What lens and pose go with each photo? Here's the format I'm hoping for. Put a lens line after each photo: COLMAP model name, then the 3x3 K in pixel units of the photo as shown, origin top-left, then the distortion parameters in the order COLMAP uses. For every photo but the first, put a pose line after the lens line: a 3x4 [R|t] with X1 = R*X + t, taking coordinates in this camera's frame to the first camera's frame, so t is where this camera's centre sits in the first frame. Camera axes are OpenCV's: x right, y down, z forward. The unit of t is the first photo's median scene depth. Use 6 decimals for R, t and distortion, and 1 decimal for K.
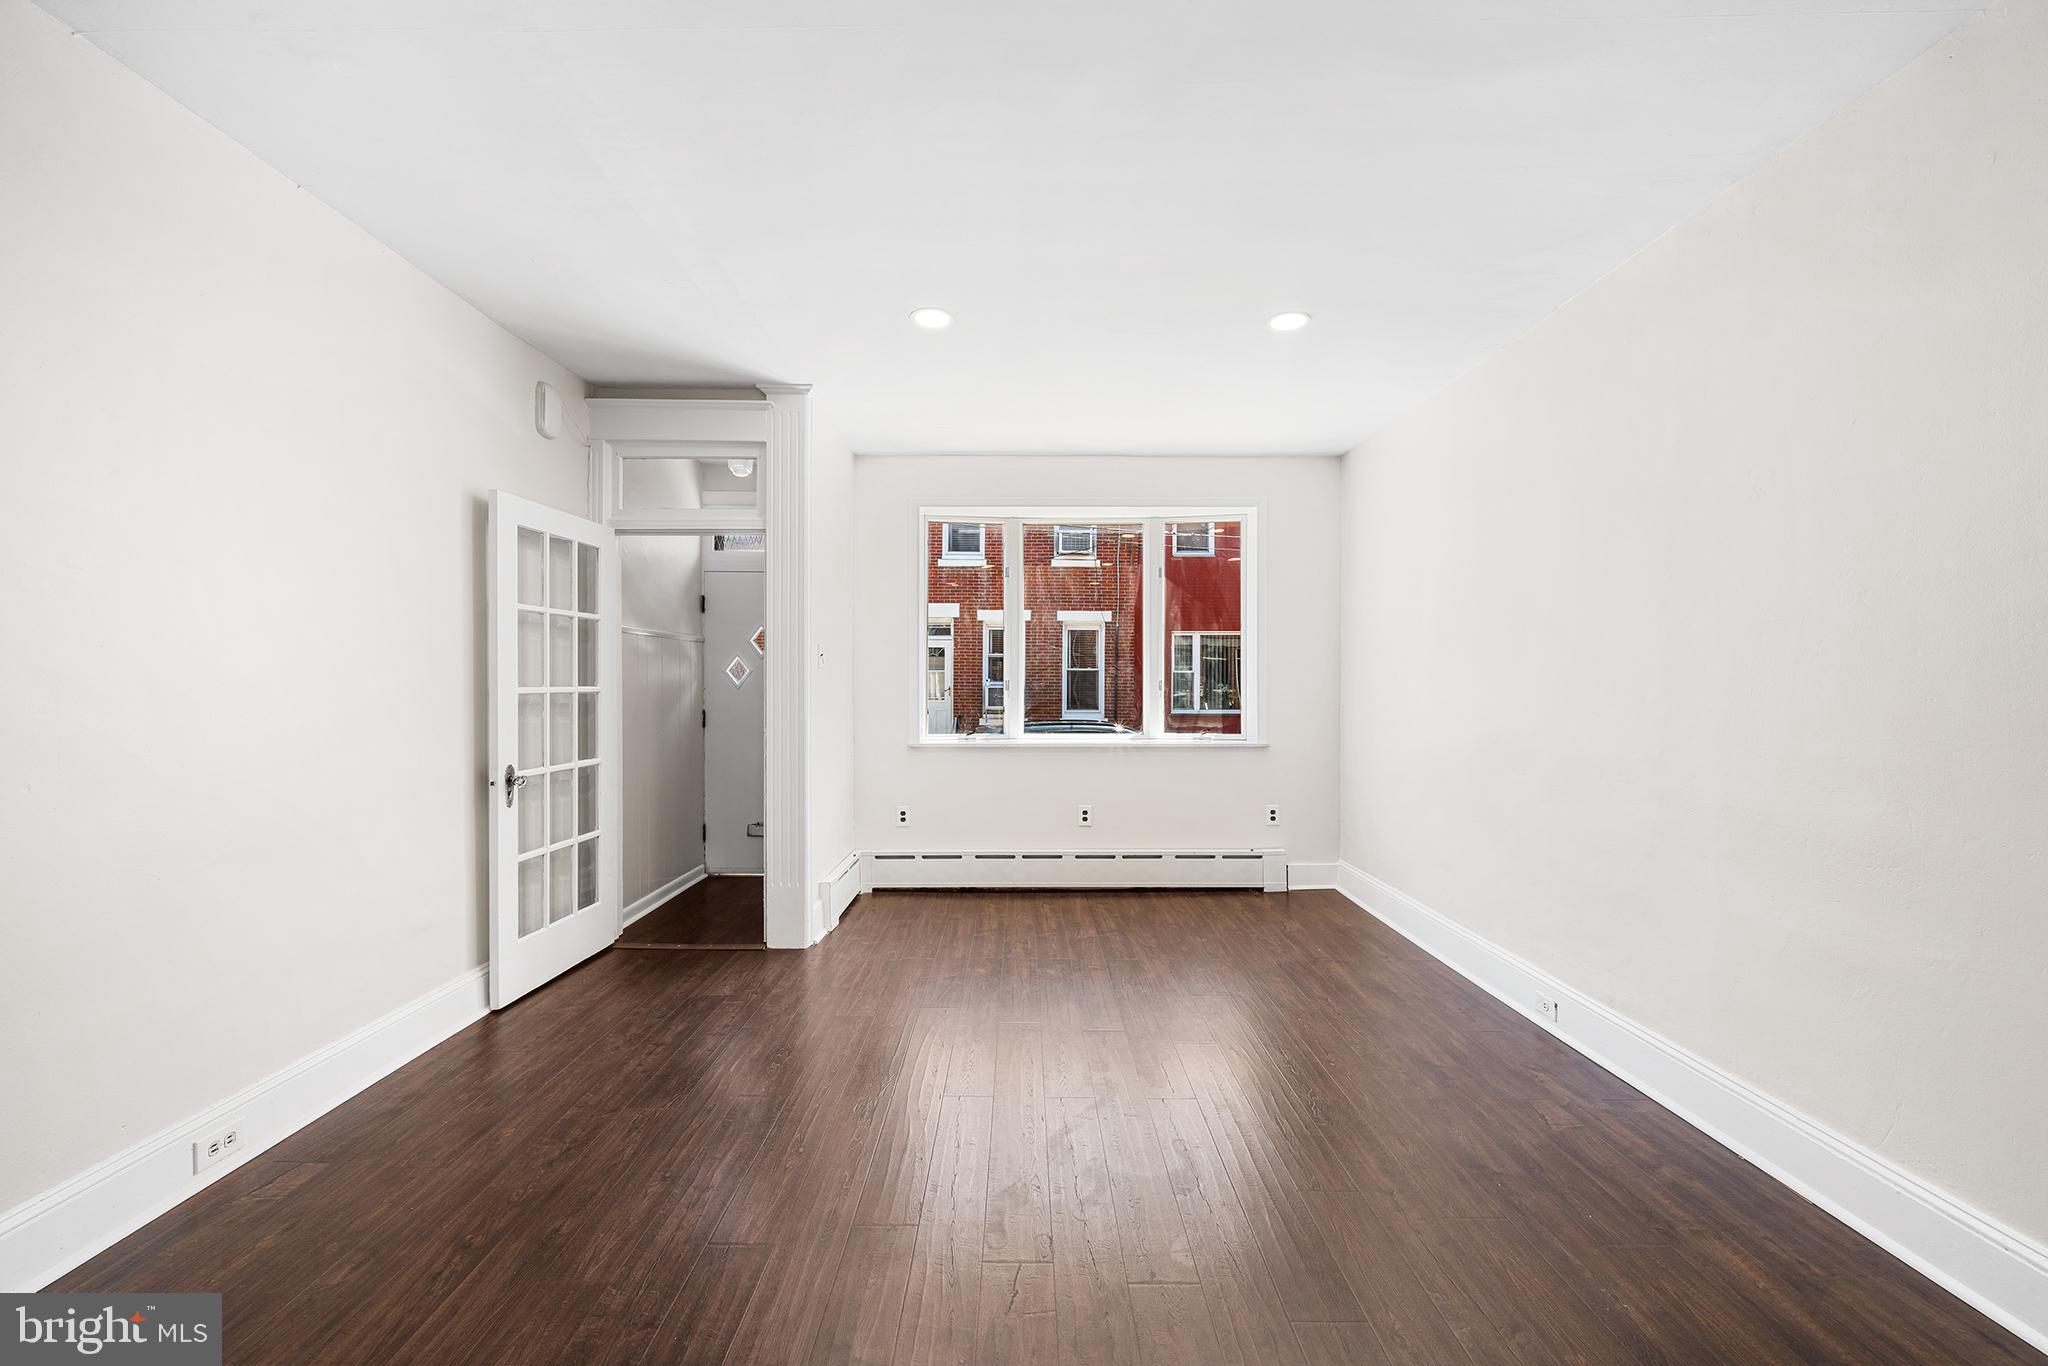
lens RADIAL K [[778.5, 0, 1021.5], [0, 778.5, 684.1], [0, 0, 1]] dist [-0.001583, -0.000113]
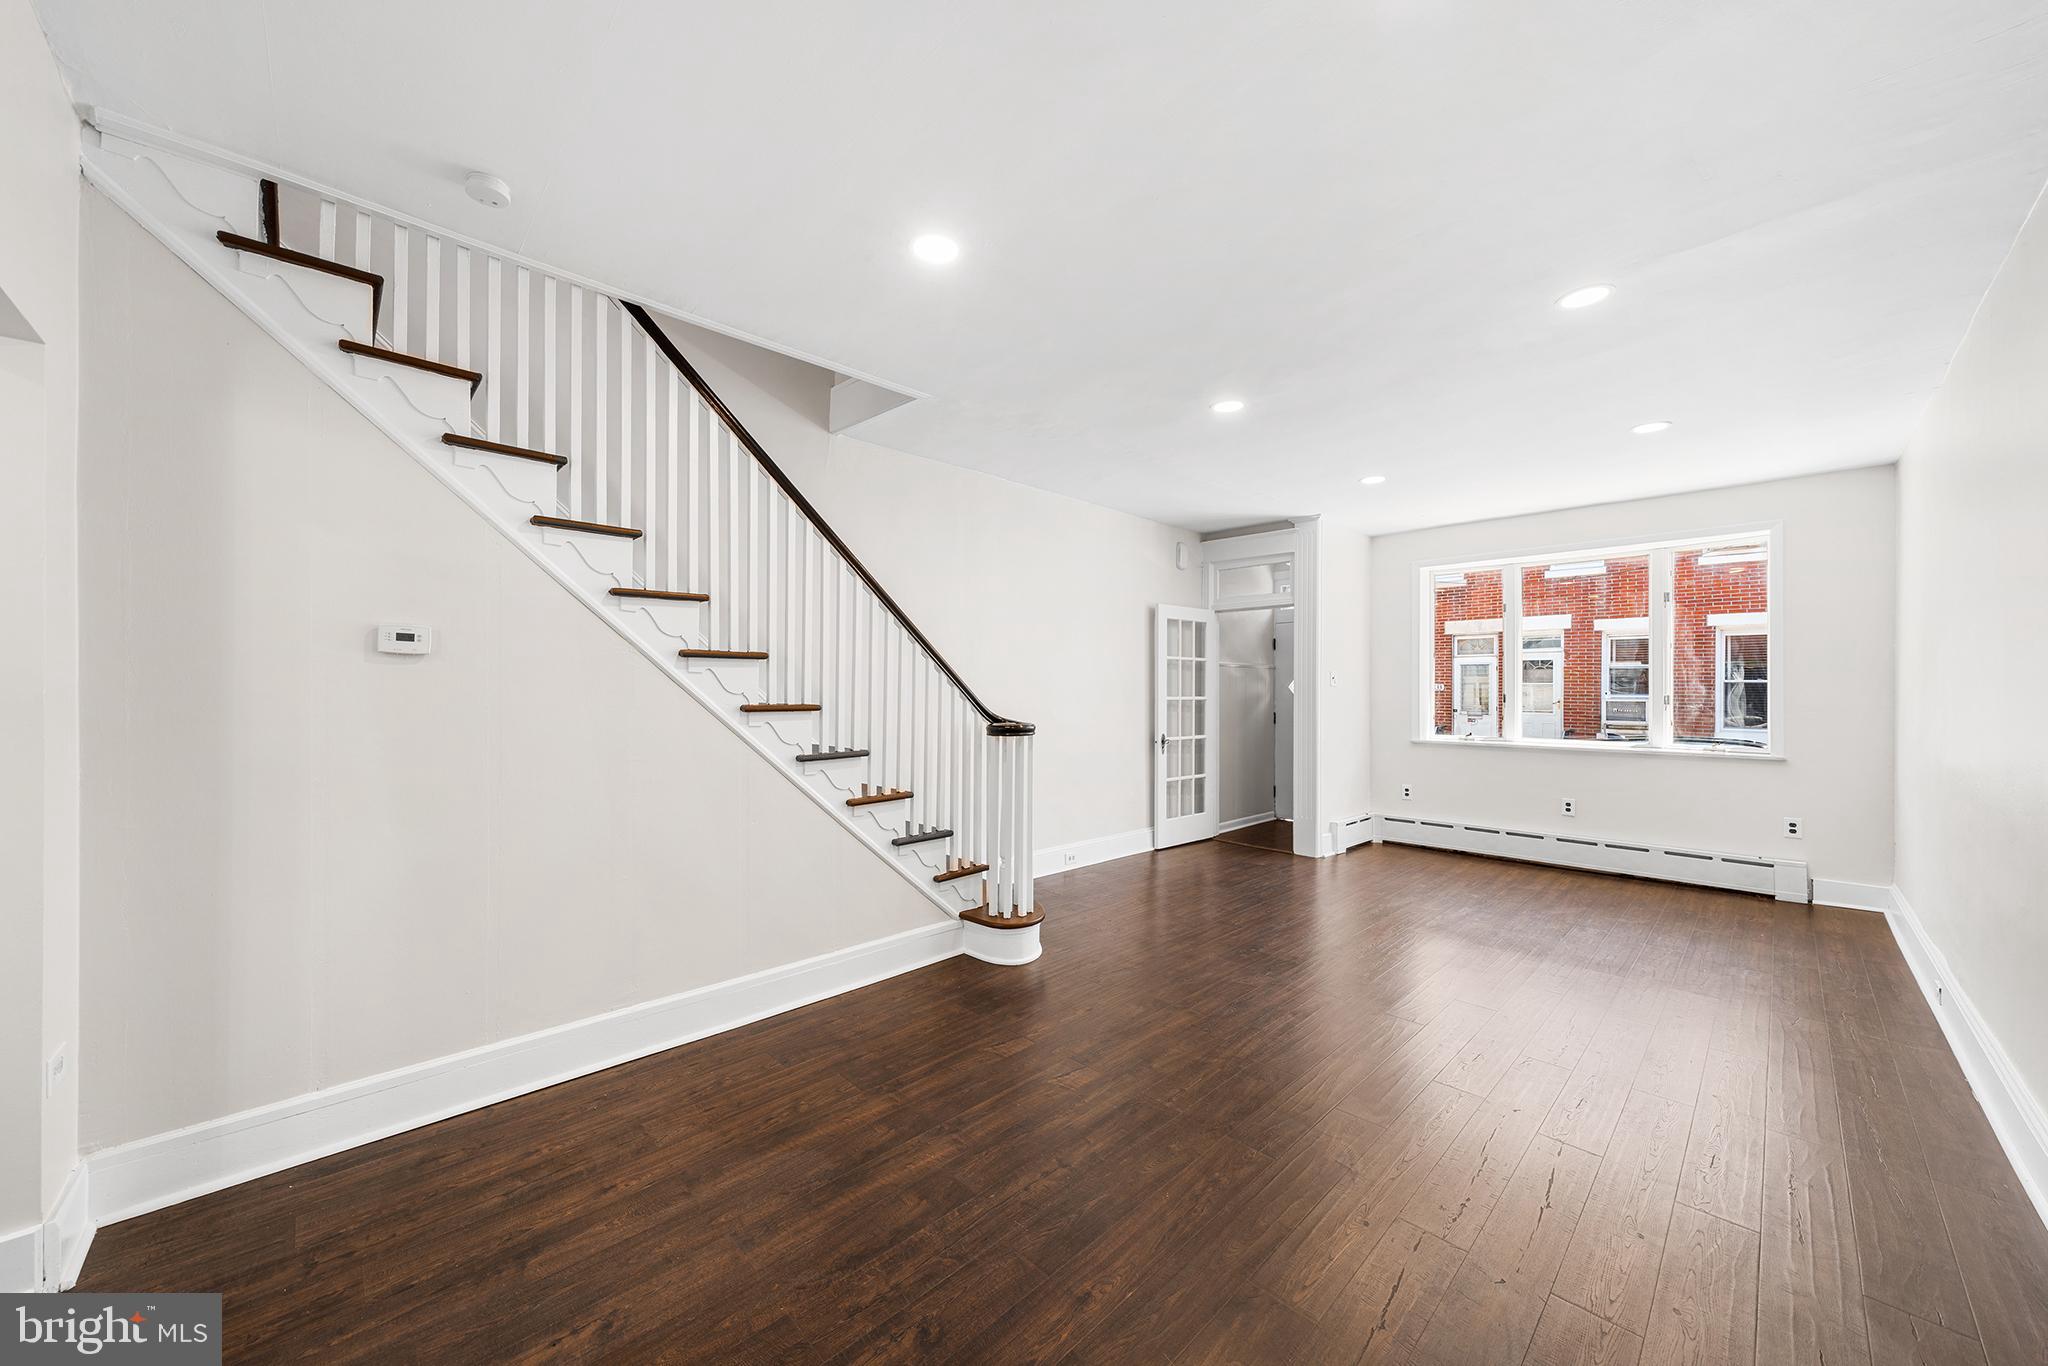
lens RADIAL K [[734.3, 0, 1024.0], [0, 734.3, 683.0], [0, 0, 1]] dist [-0.000210, -0.000063]
pose [[0.695519, -0.004574, -0.718493, 0.345053], [-0.006359, 0.999901, -0.012522, -0.004095], [0.718479, 0.013279, 0.695422, -0.442965]]
